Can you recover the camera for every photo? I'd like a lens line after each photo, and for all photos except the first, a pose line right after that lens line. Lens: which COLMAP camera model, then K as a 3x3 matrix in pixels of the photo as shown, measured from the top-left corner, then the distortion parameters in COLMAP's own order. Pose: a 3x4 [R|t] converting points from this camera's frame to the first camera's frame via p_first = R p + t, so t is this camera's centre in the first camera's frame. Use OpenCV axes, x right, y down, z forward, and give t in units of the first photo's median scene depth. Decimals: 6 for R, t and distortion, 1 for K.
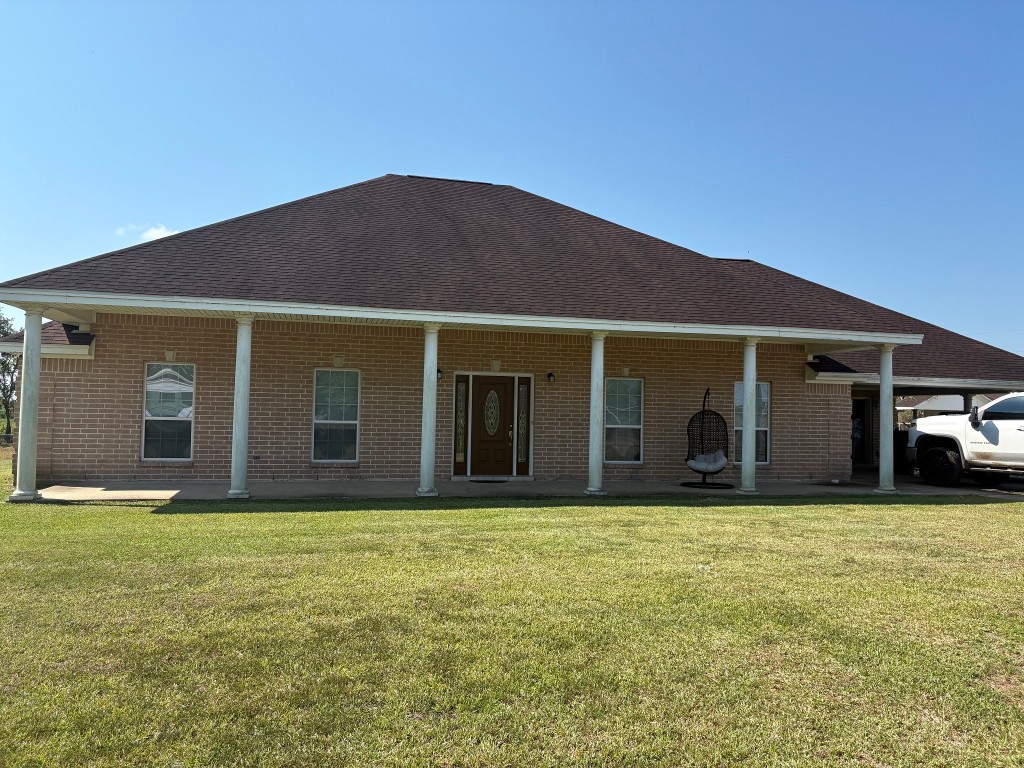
lens RADIAL K [[792.3, 0, 510.4], [0, 792.3, 386.5], [0, 0, 1]] dist [0.048814, -0.035469]
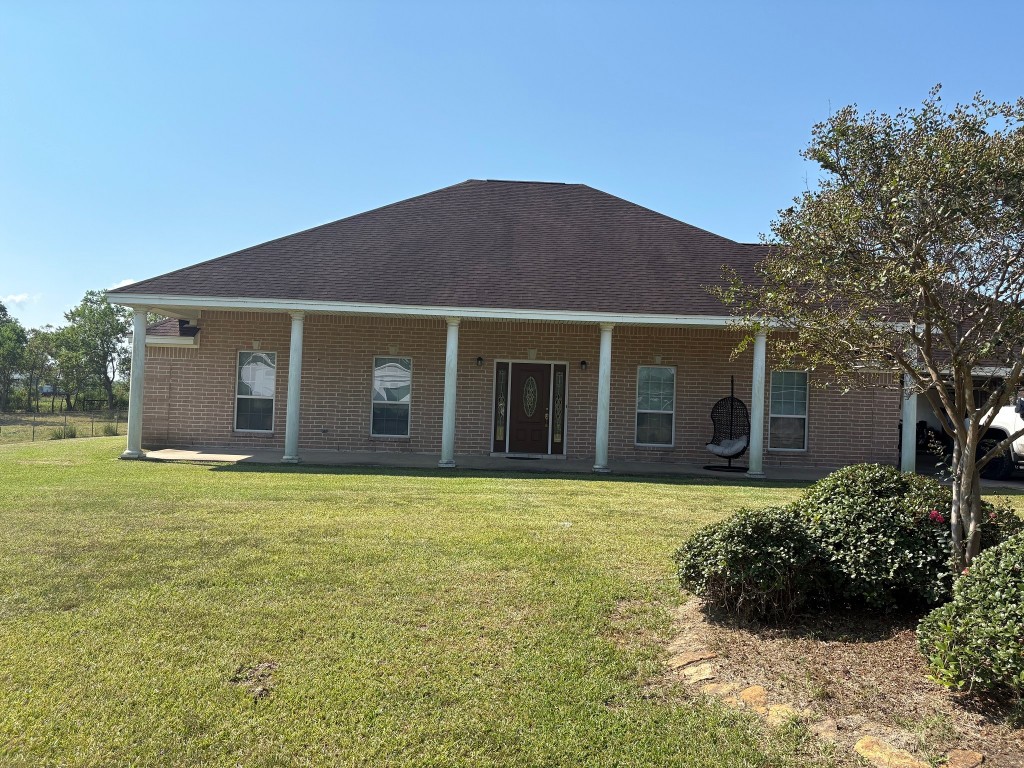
lens RADIAL K [[792.3, 0, 511.4], [0, 792.3, 382.1], [0, 0, 1]] dist [0.048814, -0.035469]
pose [[0.974937, 0.010533, -0.222233, 0.217839], [-0.008207, 0.999901, 0.011390, 0.000496], [0.222331, -0.009281, 0.974927, -0.090853]]
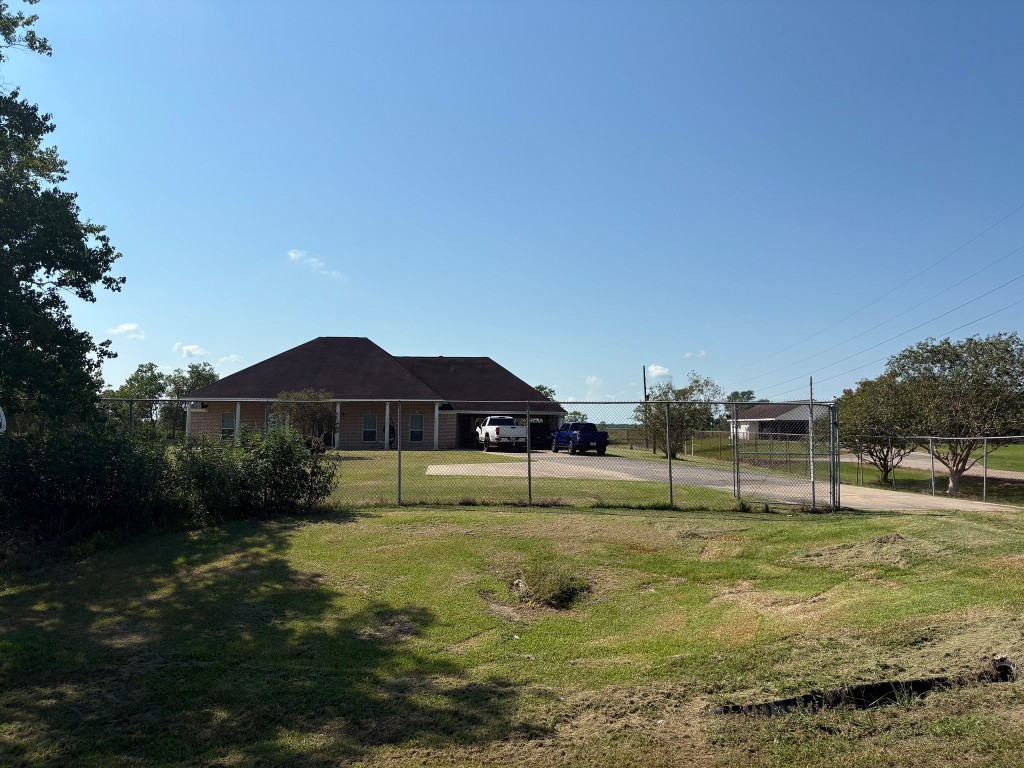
lens RADIAL K [[792.3, 0, 514.2], [0, 792.3, 382.6], [0, 0, 1]] dist [0.048814, -0.035469]
pose [[0.971313, -0.025546, -0.236430, 1.584055], [0.021079, 0.999549, -0.021402, -0.059196], [0.236870, 0.015805, 0.971413, -2.044310]]
